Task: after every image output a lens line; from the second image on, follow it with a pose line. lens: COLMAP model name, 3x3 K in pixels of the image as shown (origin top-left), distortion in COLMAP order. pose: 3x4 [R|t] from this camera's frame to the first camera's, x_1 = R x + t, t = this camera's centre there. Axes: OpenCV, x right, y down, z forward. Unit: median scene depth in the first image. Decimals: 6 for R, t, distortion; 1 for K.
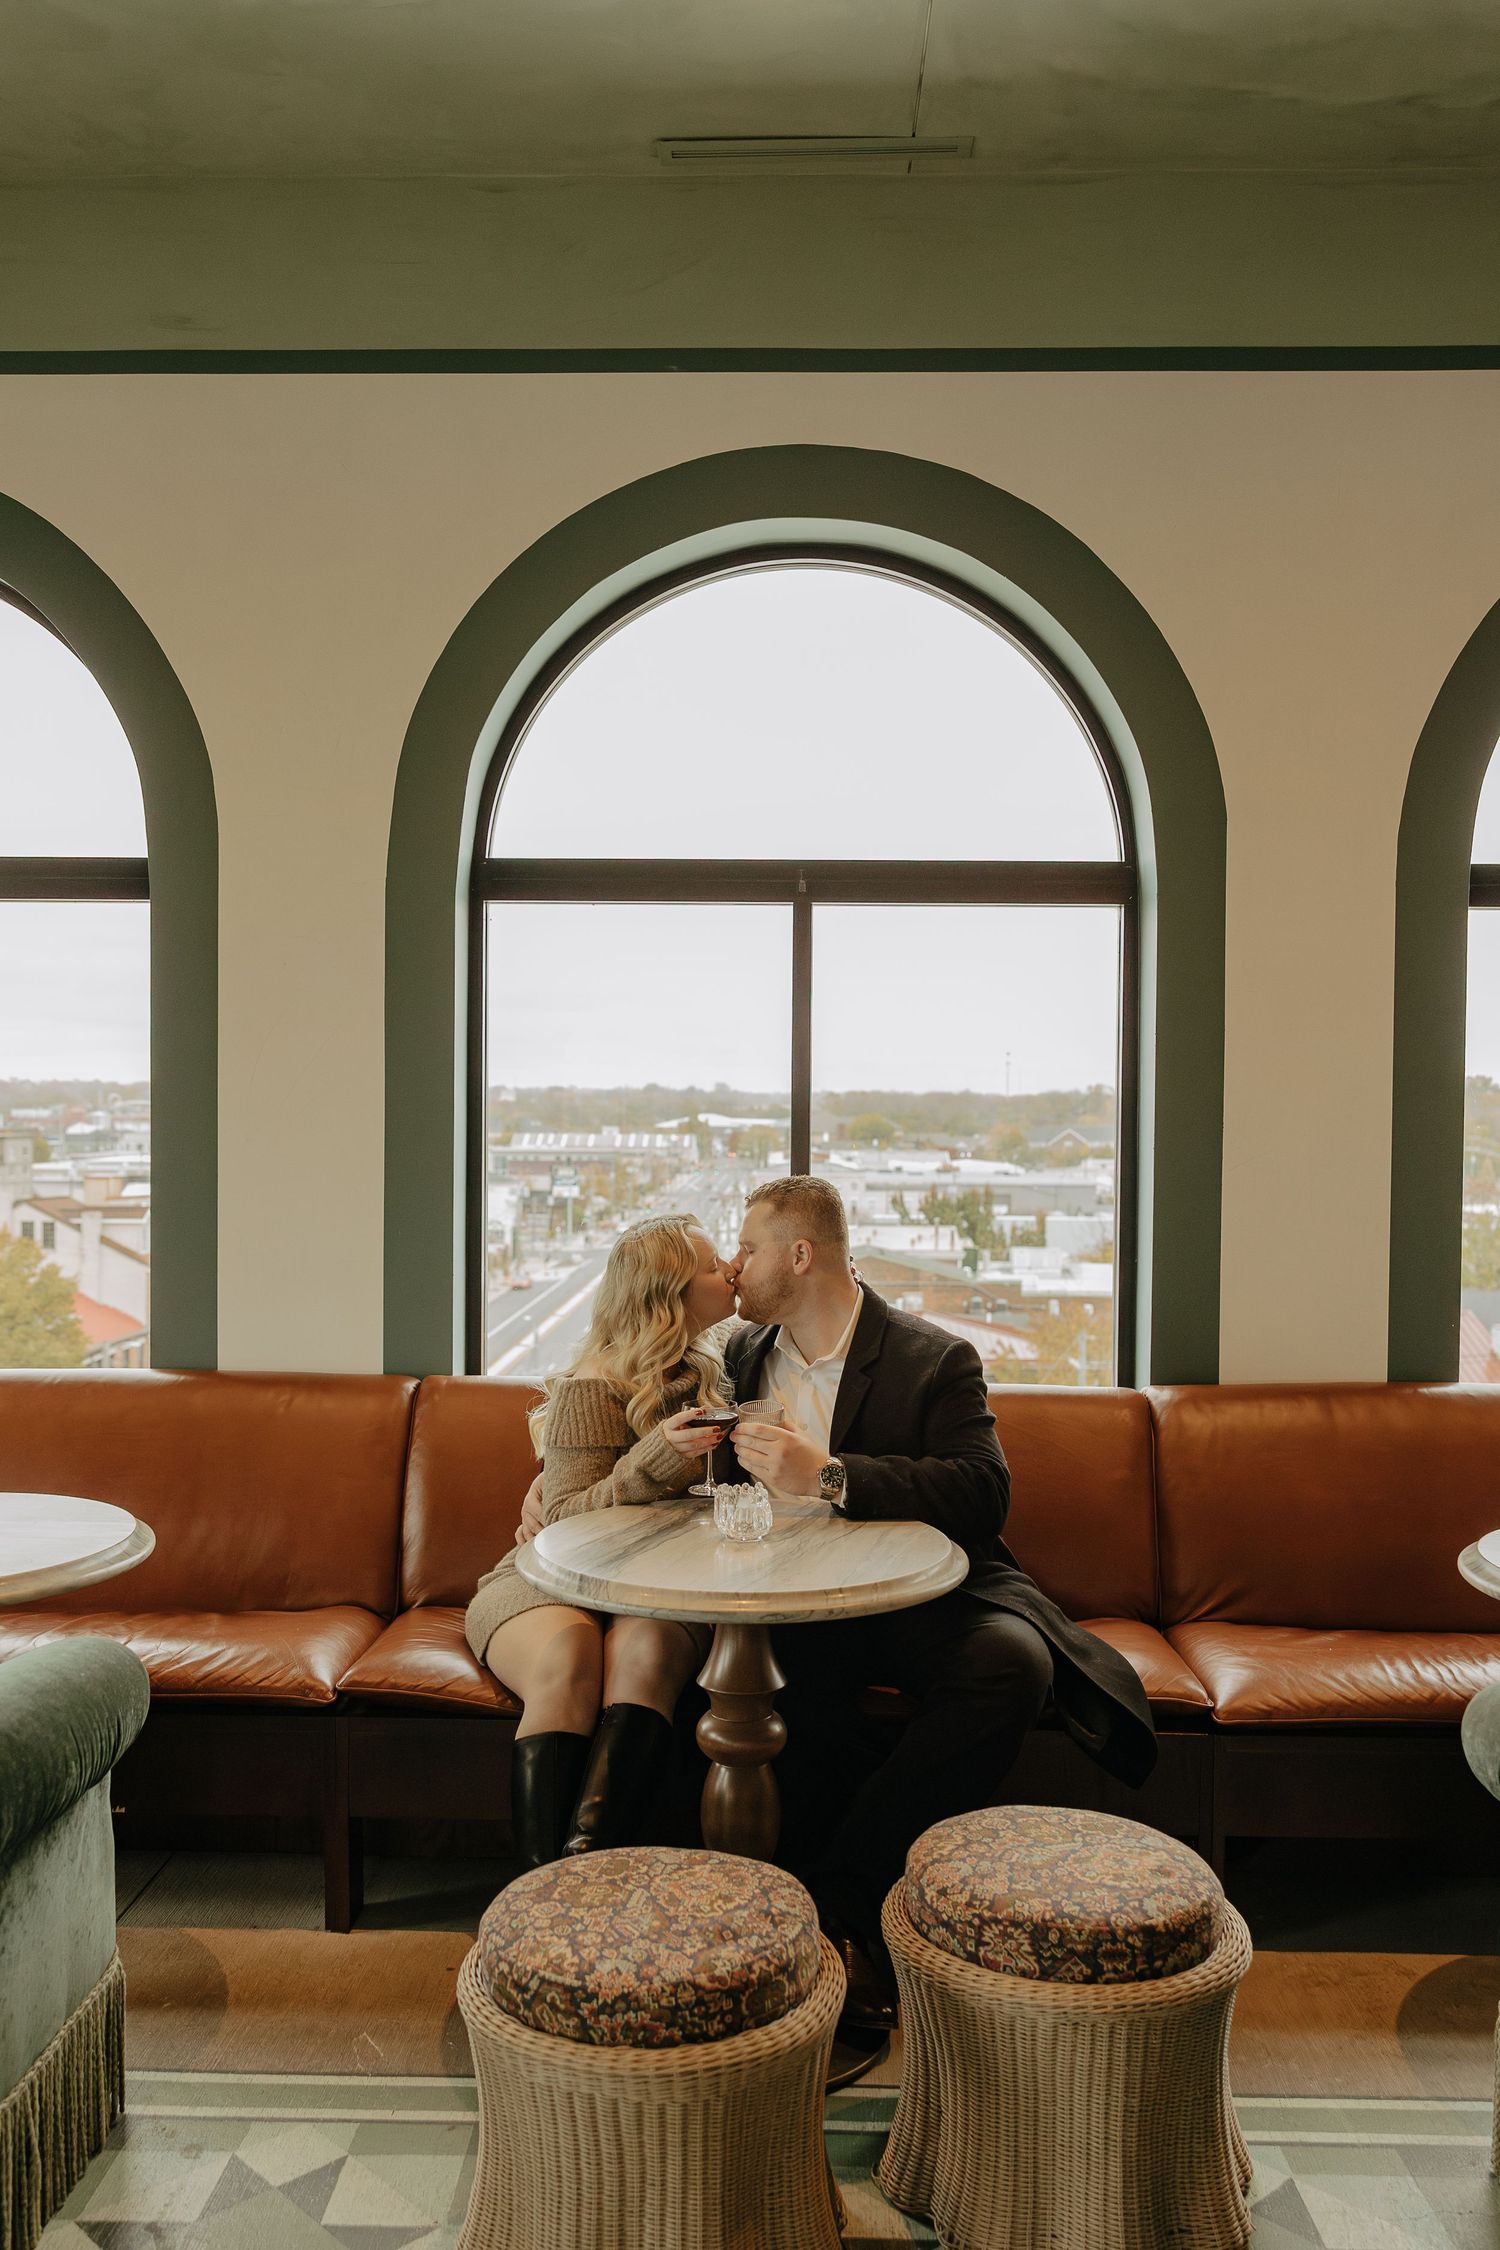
lens RADIAL K [[1781.4, 0, 754.2], [0, 1781.4, 1125.3], [0, 0, 1]] dist [-0.003767, -0.006755]
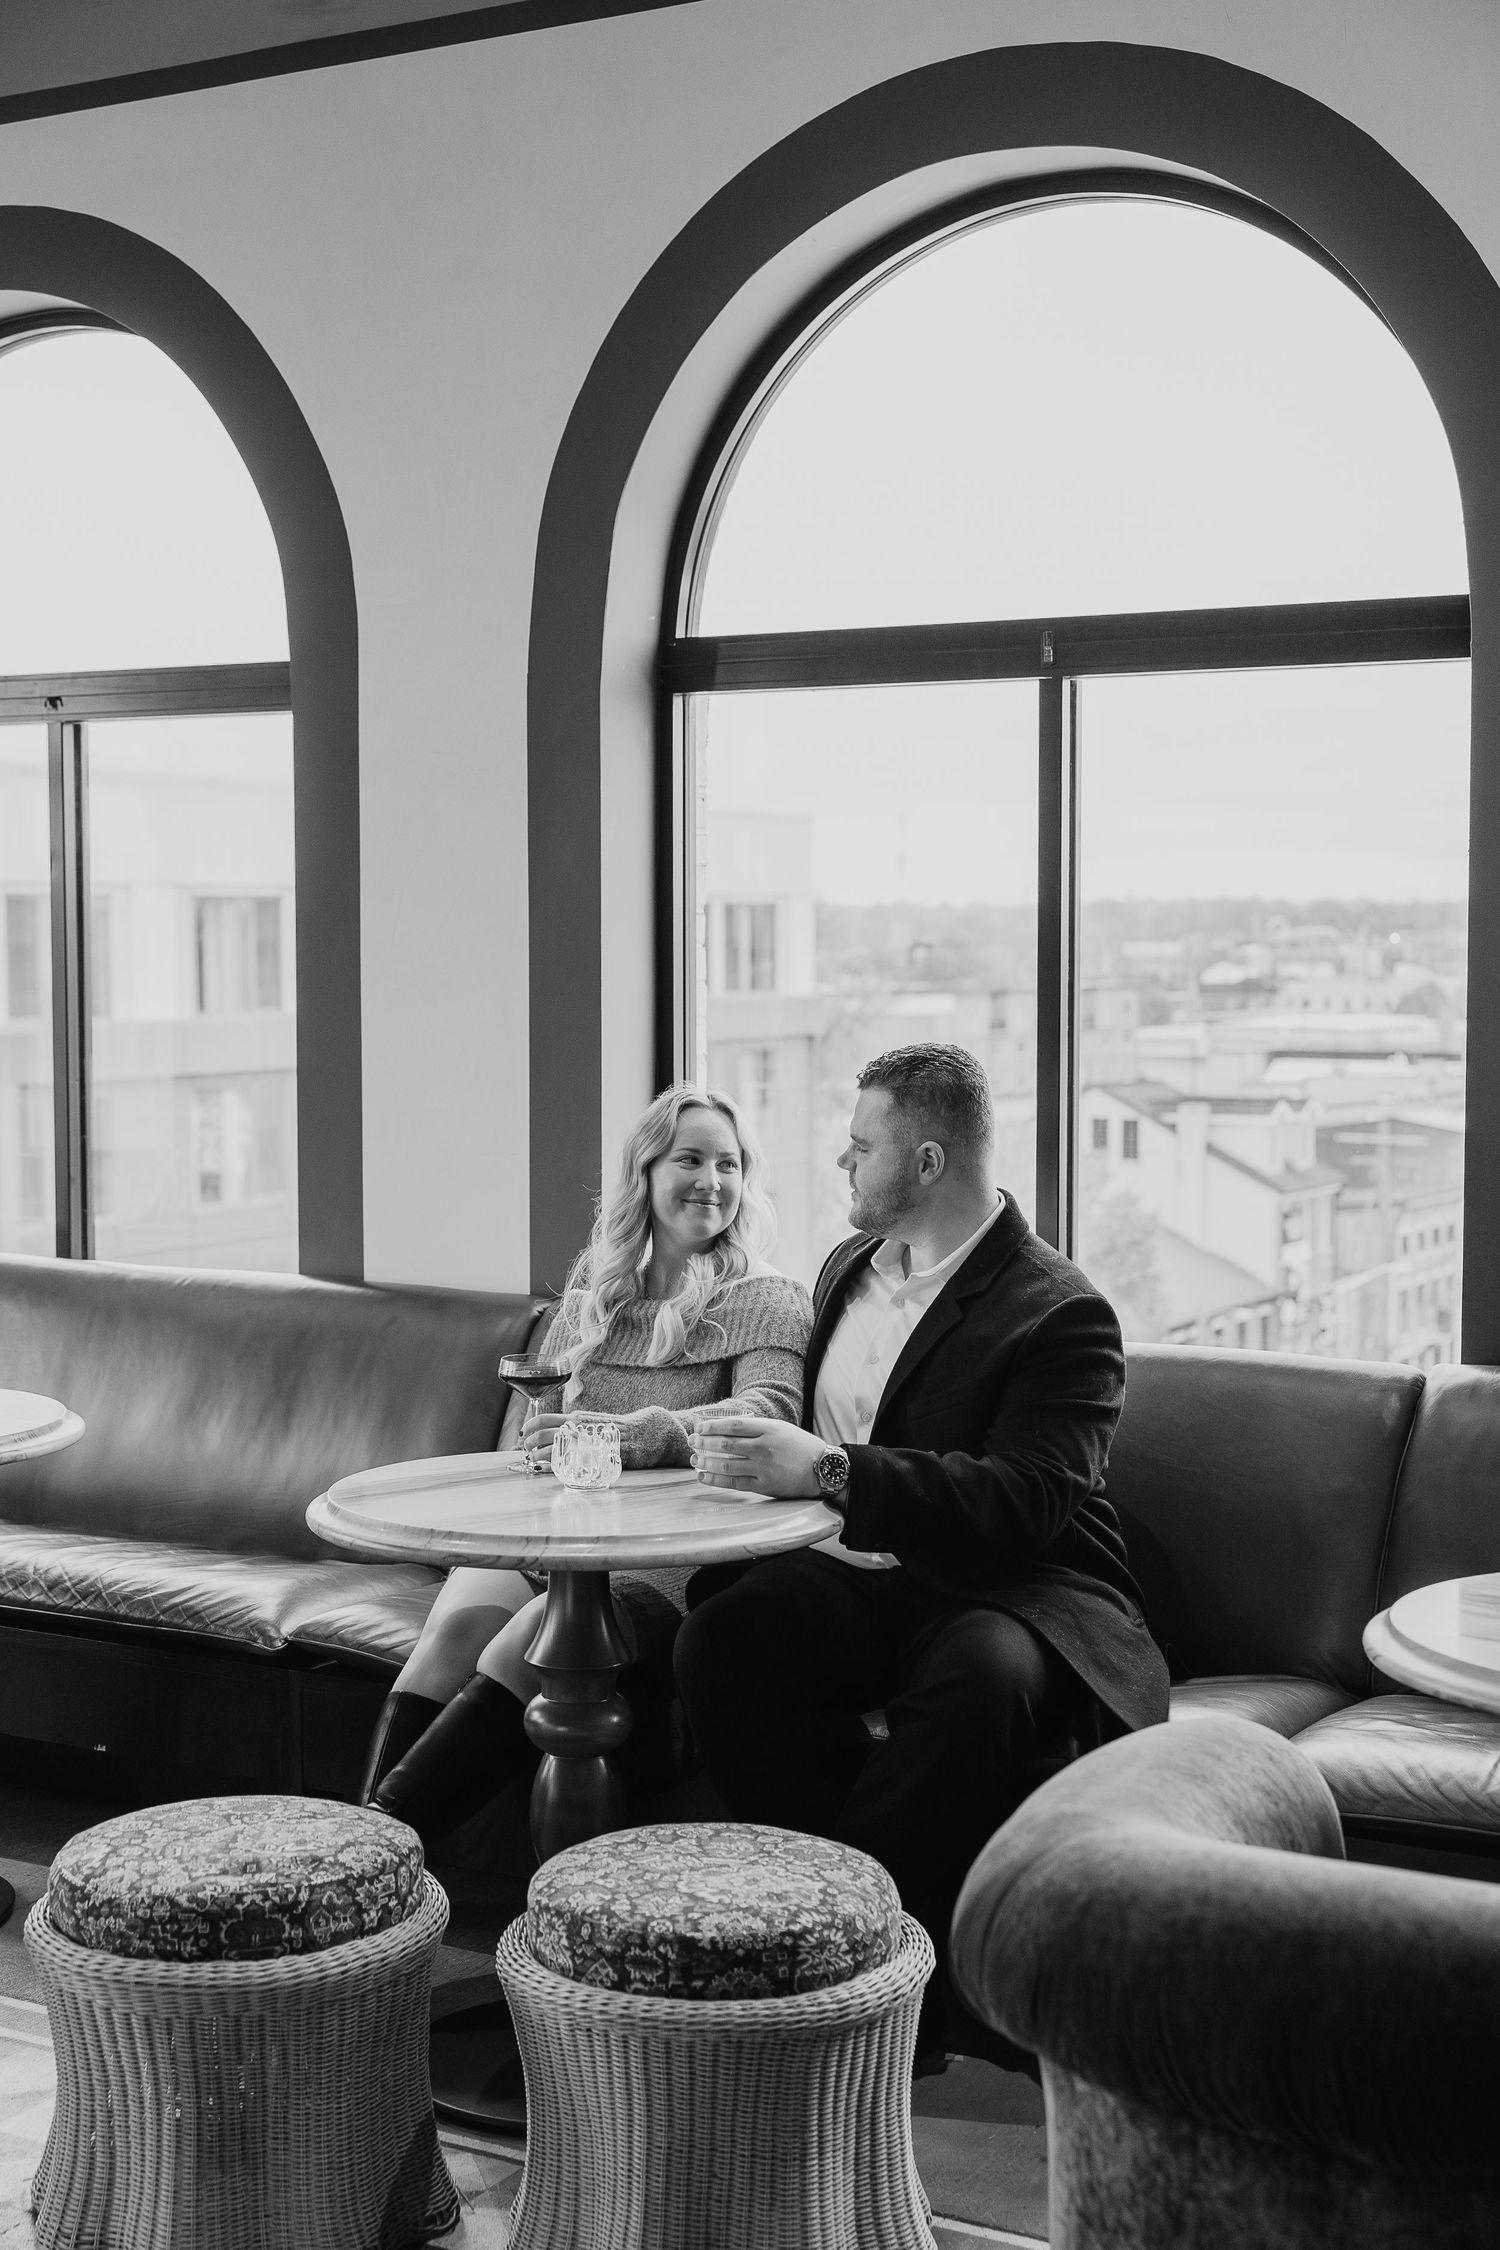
lens RADIAL K [[2854.3, 0, 749.7], [0, 2854.3, 1127.0], [0, 0, 1]] dist [0.003143, 0.000000]
pose [[0.890603, 0.023368, -0.454182, 0.861606], [0.001358, 0.998538, 0.054038, -0.010178], [0.454780, -0.048744, 0.889269, -0.180603]]
